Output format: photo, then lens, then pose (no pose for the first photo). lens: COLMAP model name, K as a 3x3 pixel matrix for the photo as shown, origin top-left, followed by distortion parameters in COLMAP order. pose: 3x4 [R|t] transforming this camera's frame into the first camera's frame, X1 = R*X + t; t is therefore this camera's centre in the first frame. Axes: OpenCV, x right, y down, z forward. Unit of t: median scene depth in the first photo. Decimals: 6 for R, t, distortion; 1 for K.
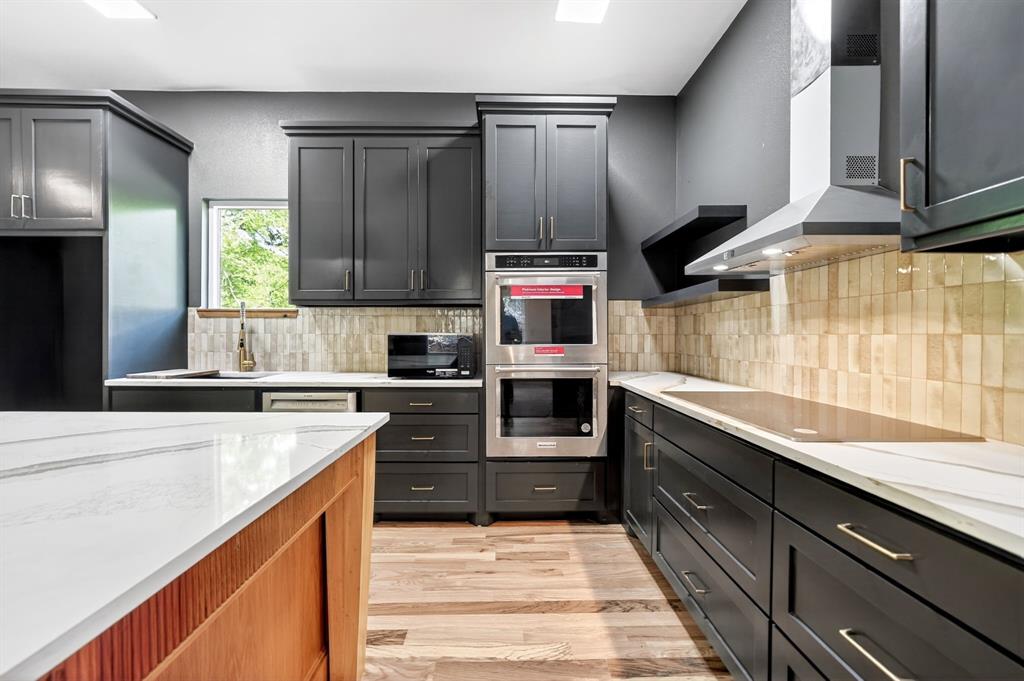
lens RADIAL K [[399.3, 0, 508.8], [0, 399.3, 337.5], [0, 0, 1]] dist [-0.011838, 0.002695]
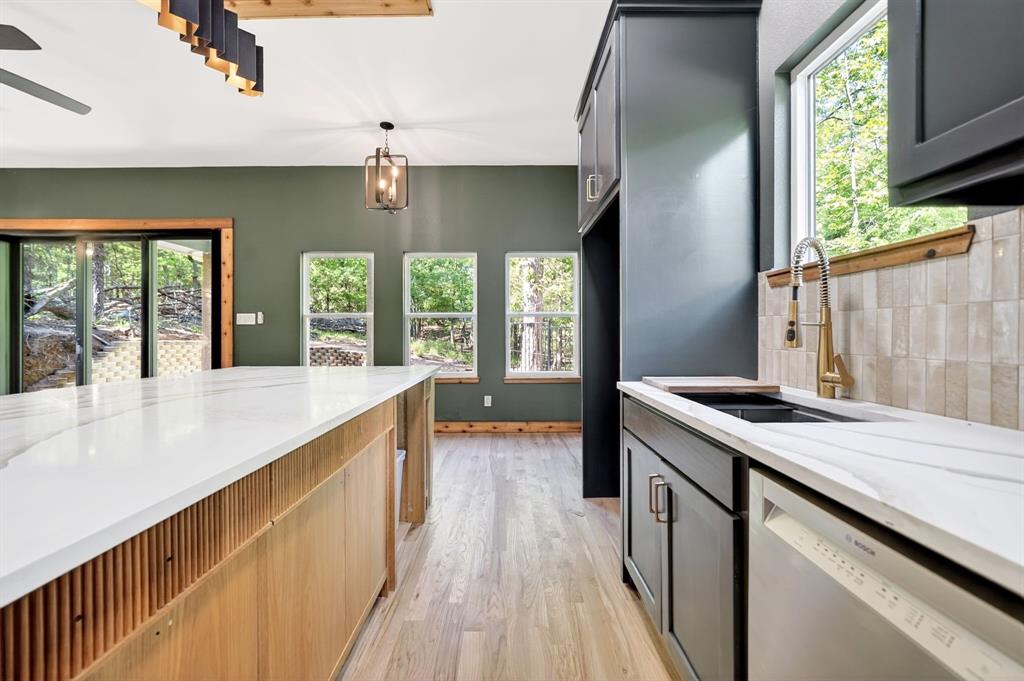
lens RADIAL K [[399.3, 0, 511.4], [0, 399.3, 337.5], [0, 0, 1]] dist [-0.011838, 0.002695]
pose [[-0.003826, 0.006933, -0.999969, -0.283573], [-0.002305, 0.999973, 0.006942, 0.022325], [0.999990, 0.002332, -0.003810, 0.832897]]
